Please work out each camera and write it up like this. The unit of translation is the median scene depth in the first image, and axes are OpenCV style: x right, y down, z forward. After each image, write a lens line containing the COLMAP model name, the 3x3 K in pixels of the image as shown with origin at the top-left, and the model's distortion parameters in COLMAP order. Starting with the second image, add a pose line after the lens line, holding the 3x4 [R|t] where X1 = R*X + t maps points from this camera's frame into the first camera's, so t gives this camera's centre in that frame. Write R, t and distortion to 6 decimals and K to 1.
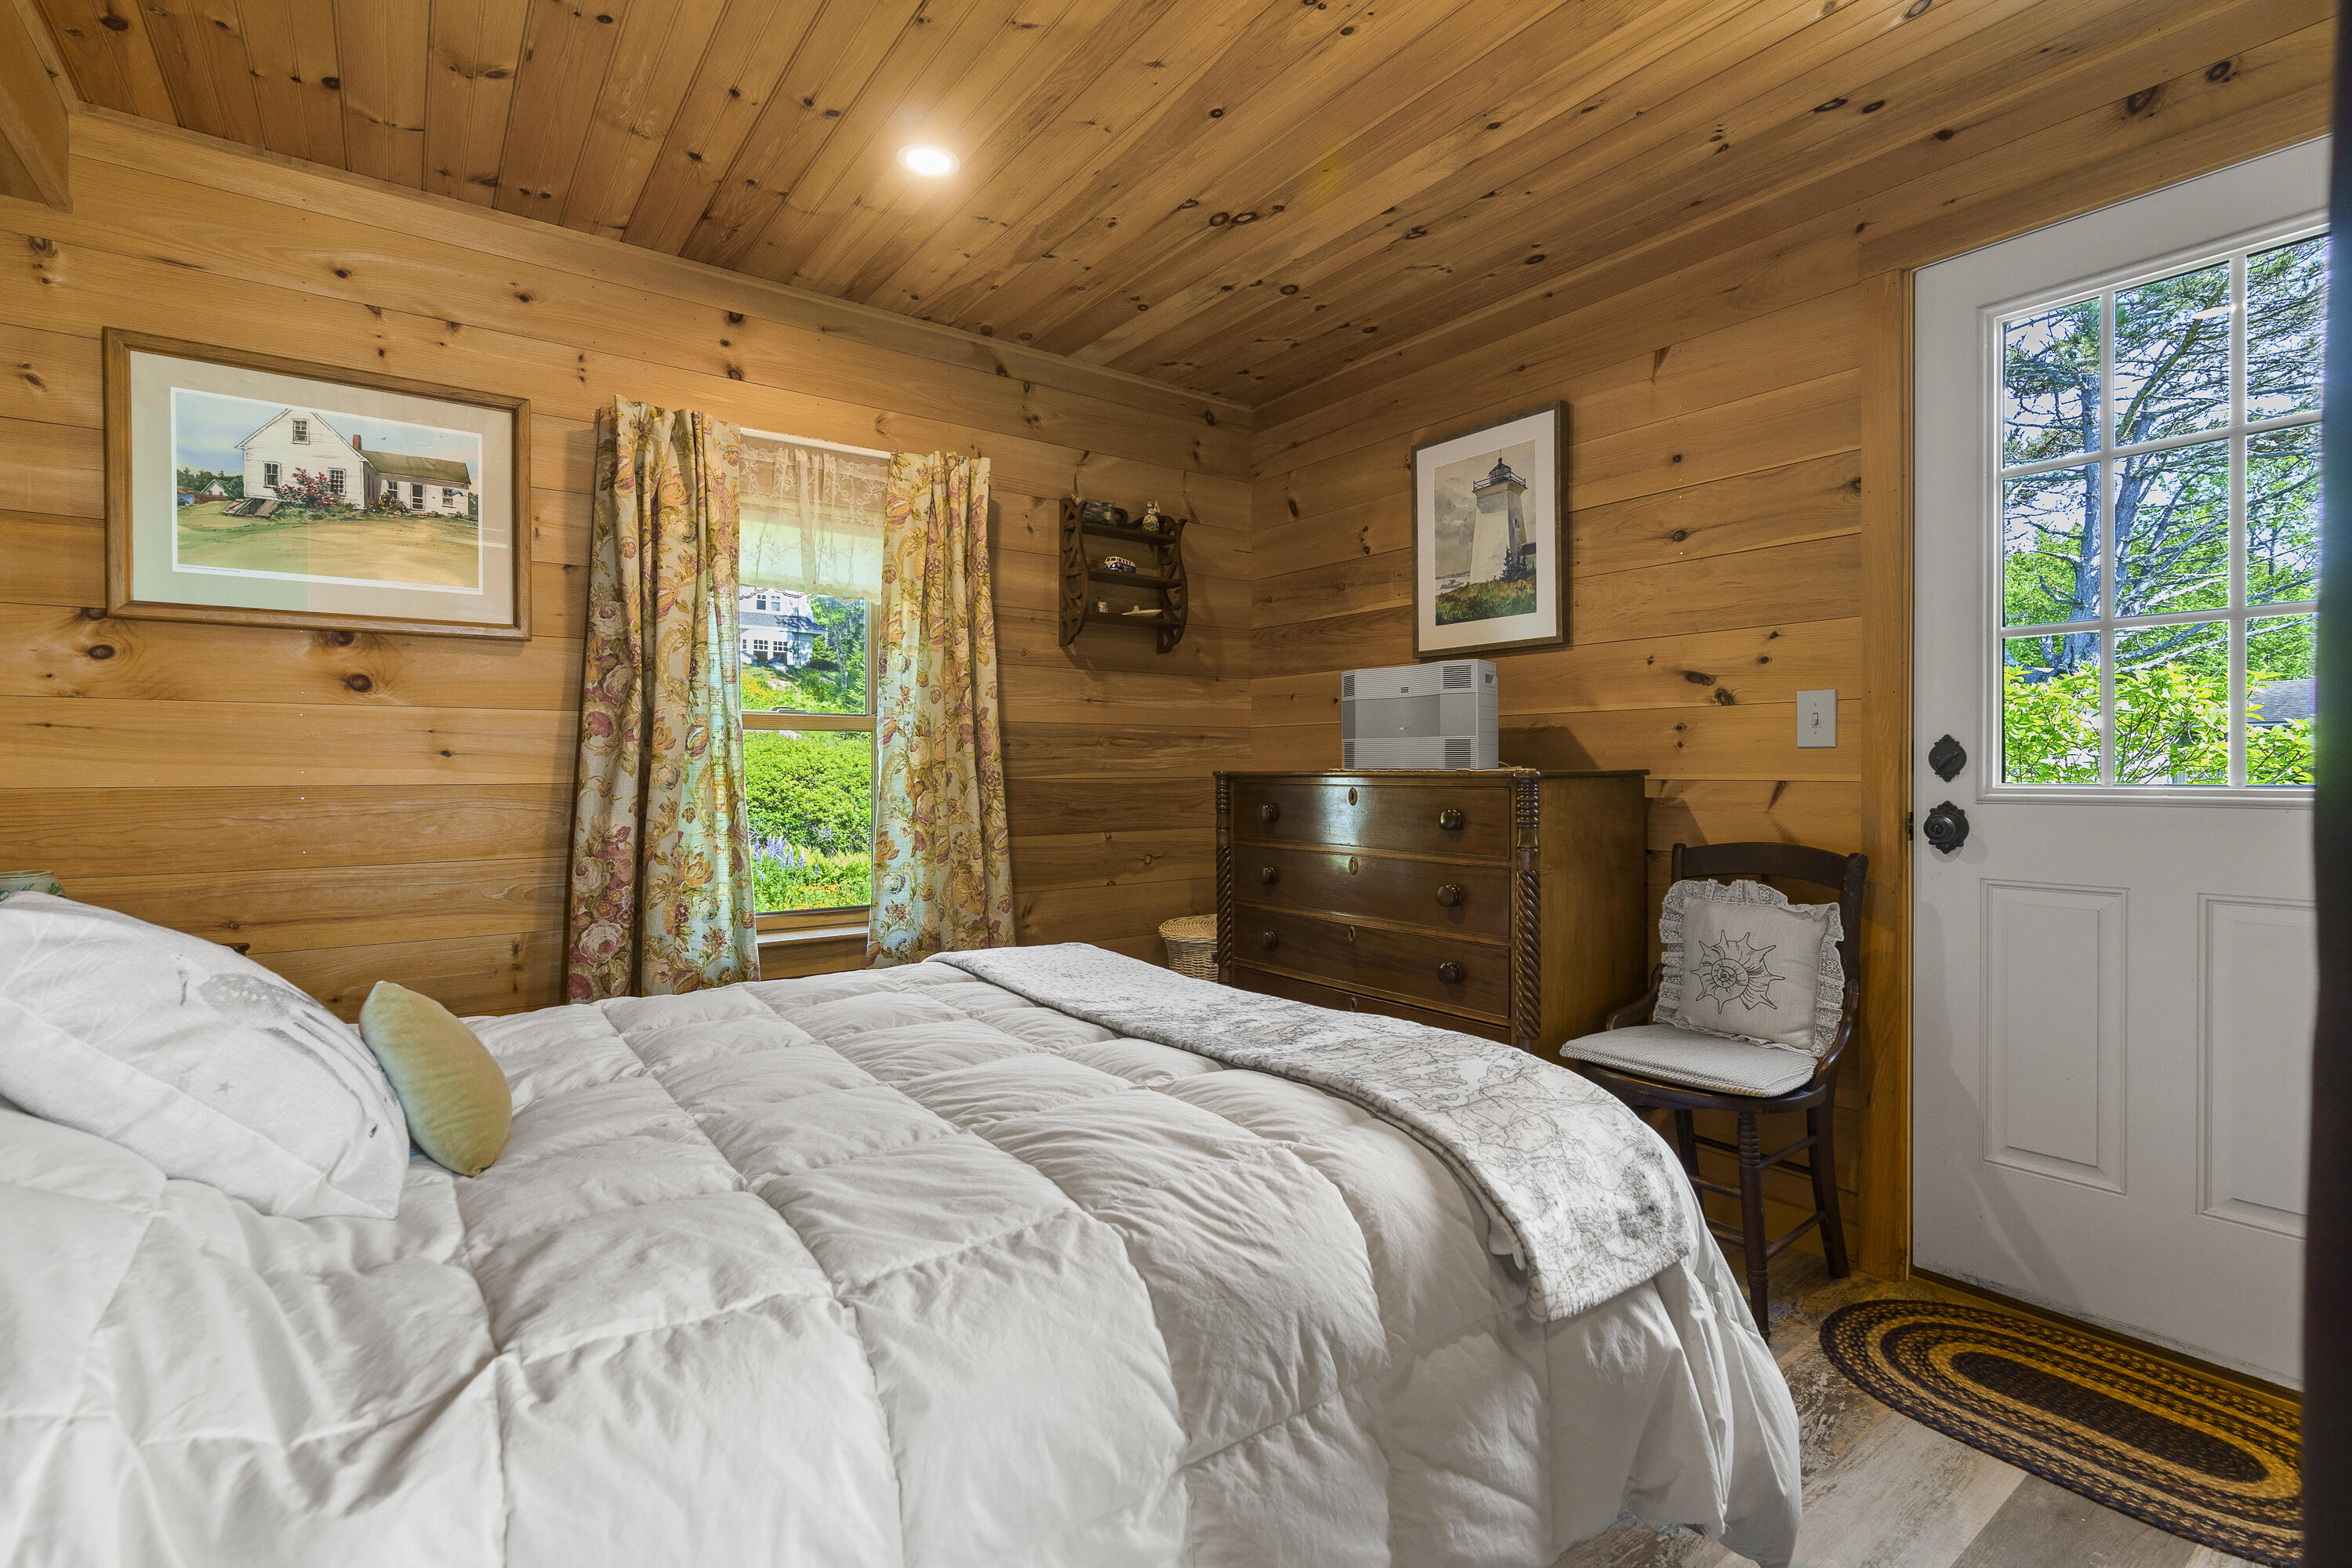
lens RADIAL K [[1077.4, 0, 1176.1], [0, 1077.4, 771.6], [0, 0, 1]] dist [-0.004014, -0.000403]
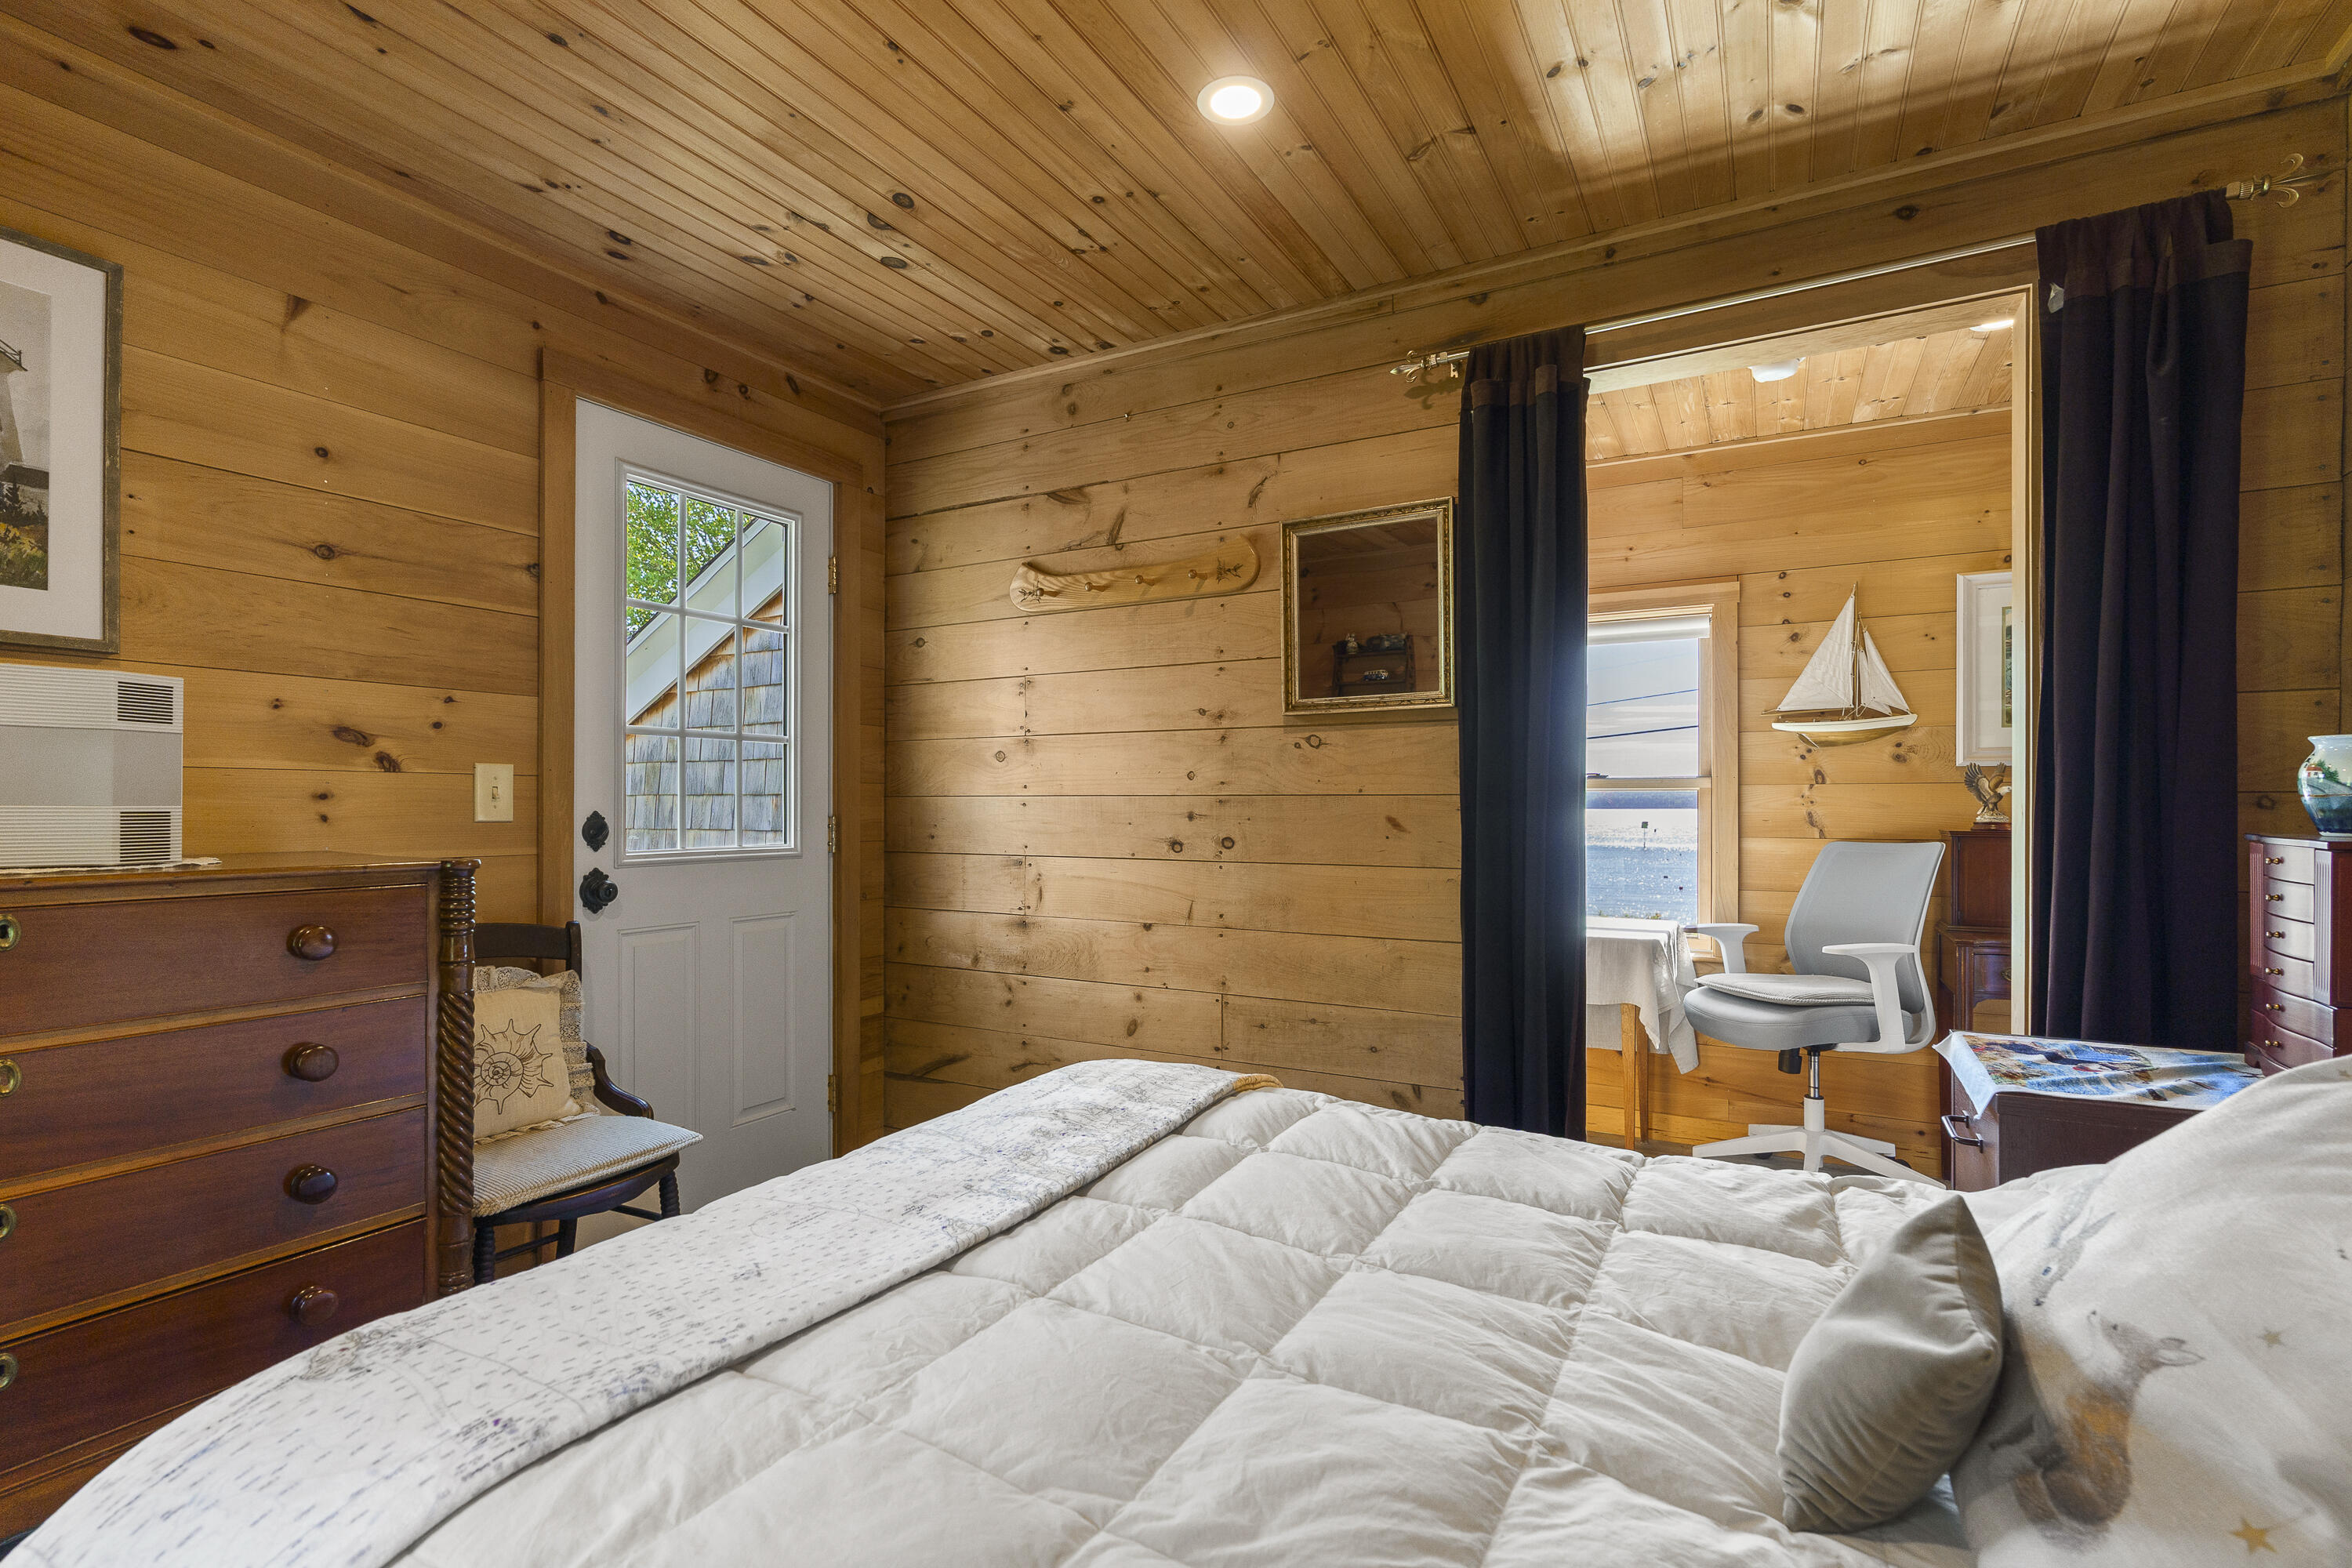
lens RADIAL K [[1077.4, 0, 1175.8], [0, 1077.4, 801.6], [0, 0, 1]] dist [-0.004014, -0.000403]
pose [[-0.414698, 0.002371, 0.909956, -0.573352], [0.000527, 0.999997, -0.002366, -0.039472], [-0.909959, -0.000502, -0.414698, 0.865108]]
